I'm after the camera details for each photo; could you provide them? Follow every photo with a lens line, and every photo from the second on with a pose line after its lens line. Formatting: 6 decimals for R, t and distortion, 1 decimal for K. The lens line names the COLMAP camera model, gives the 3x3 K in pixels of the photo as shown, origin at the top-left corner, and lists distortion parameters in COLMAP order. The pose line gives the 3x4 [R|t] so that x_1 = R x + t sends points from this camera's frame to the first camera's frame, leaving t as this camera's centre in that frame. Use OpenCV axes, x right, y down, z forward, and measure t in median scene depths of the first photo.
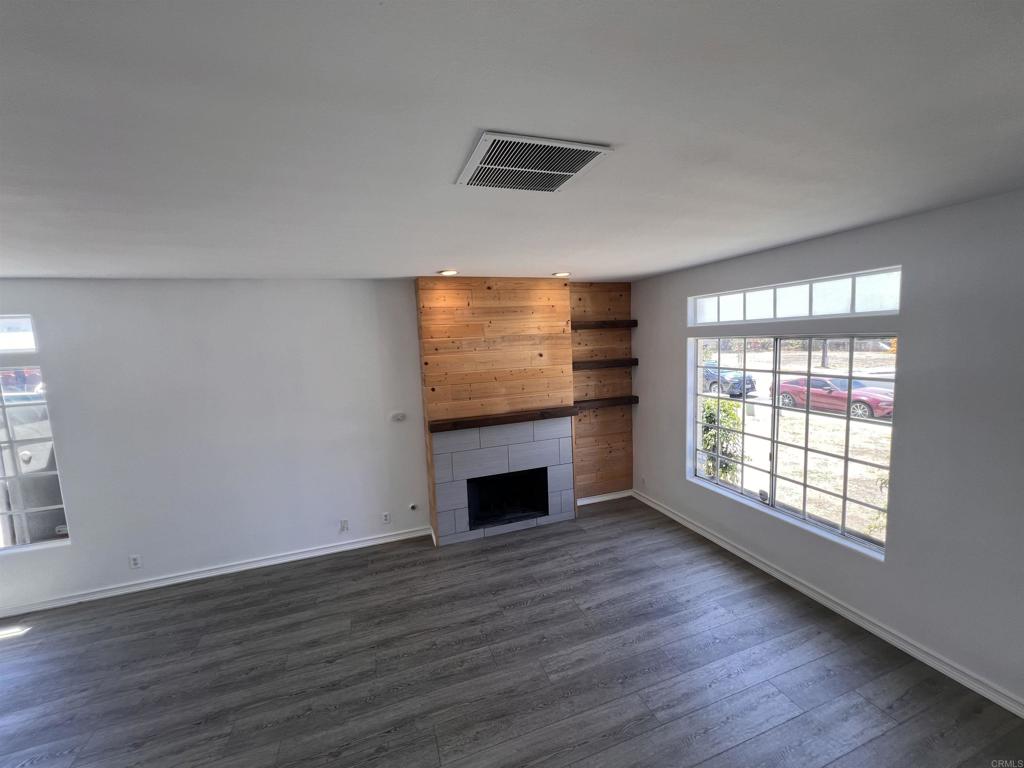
lens RADIAL K [[410.2, 0, 513.6], [0, 410.2, 381.5], [0, 0, 1]] dist [-0.001409, 0.000949]
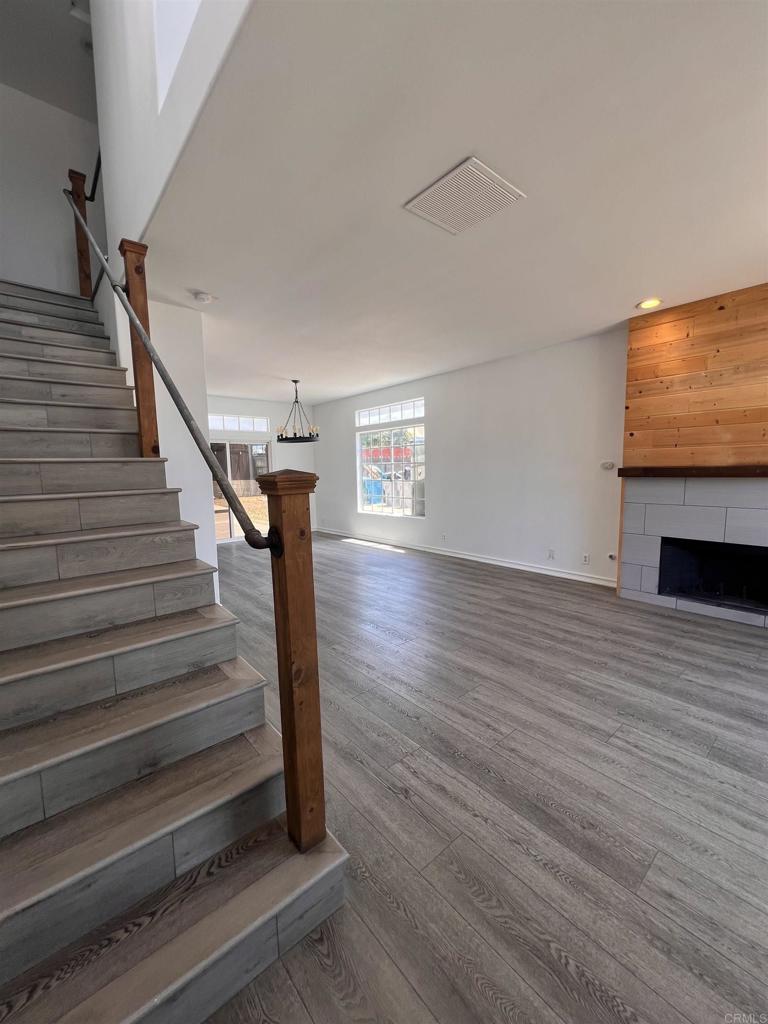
lens RADIAL K [[410.2, 0, 386.2], [0, 410.2, 513.9], [0, 0, 1]] dist [-0.001409, 0.000949]
pose [[0.362749, 0.136081, -0.921897, 0.517714], [-0.097751, 0.989379, 0.107579, 0.158229], [0.926746, 0.051093, 0.372199, 0.103785]]
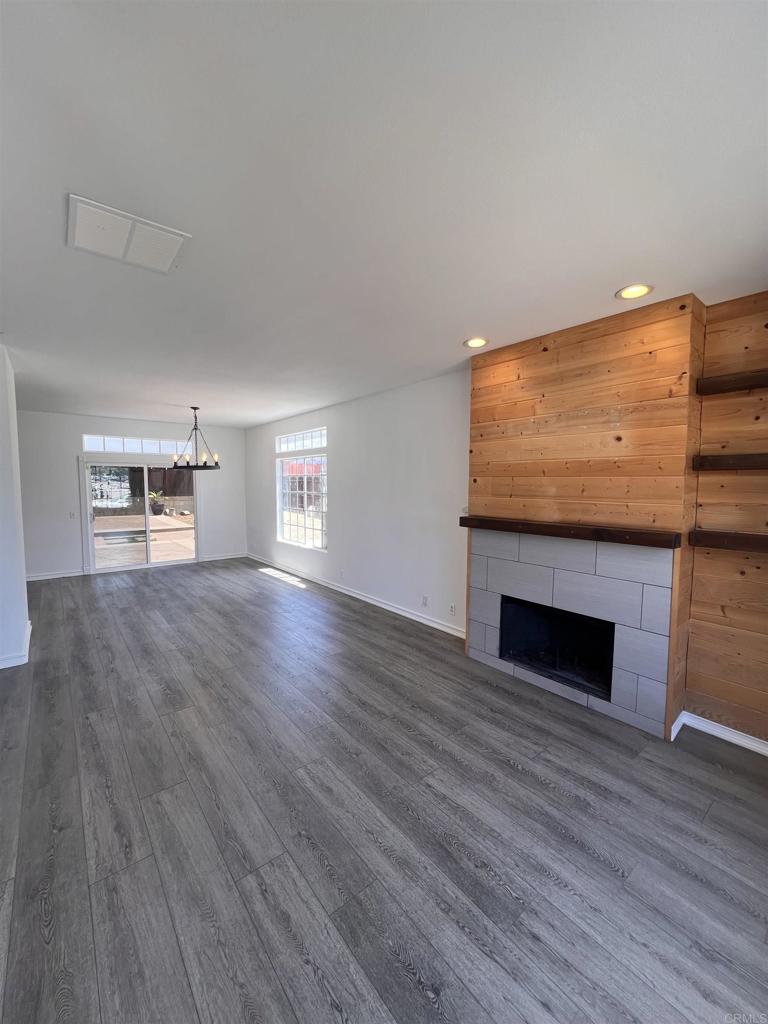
lens RADIAL K [[410.2, 0, 386.2], [0, 410.2, 513.9], [0, 0, 1]] dist [-0.001409, 0.000949]
pose [[0.334451, 0.113928, -0.935501, 0.586540], [-0.119930, 0.989740, 0.077657, 0.044924], [0.934751, 0.086222, 0.344683, 0.513617]]
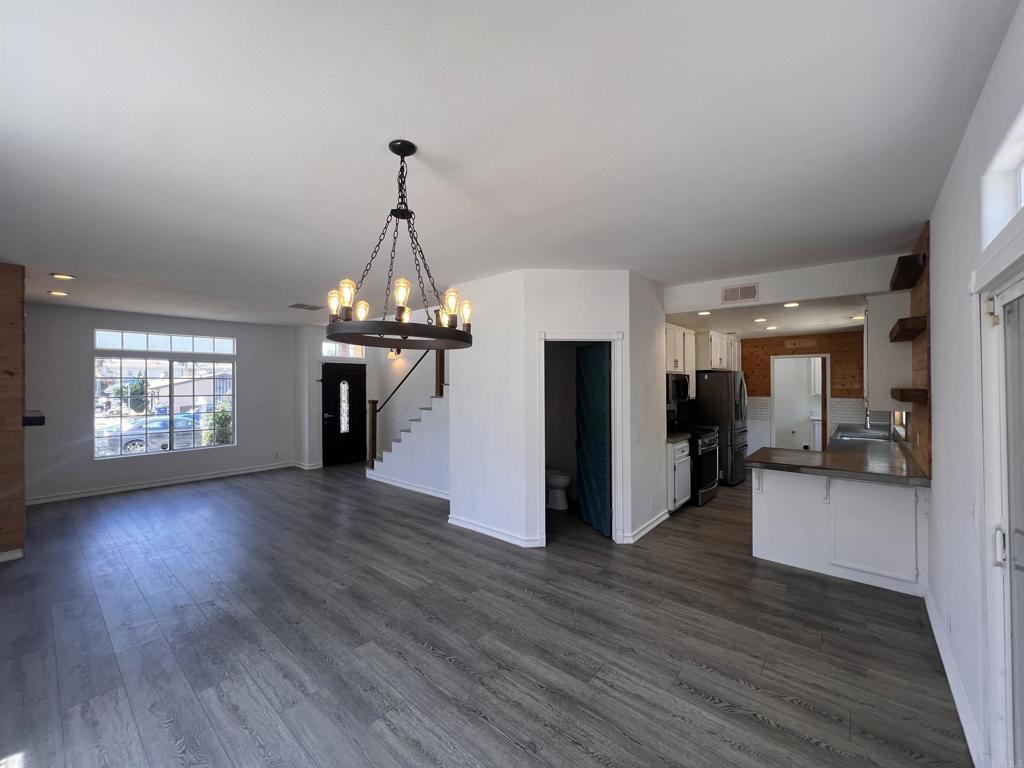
lens RADIAL K [[410.2, 0, 513.6], [0, 410.2, 381.5], [0, 0, 1]] dist [-0.001409, 0.000949]
pose [[-0.499329, 0.049625, 0.864990, -1.586013], [0.120806, 0.992594, 0.012792, 0.138101], [-0.857949, 0.110883, -0.501626, 0.499454]]
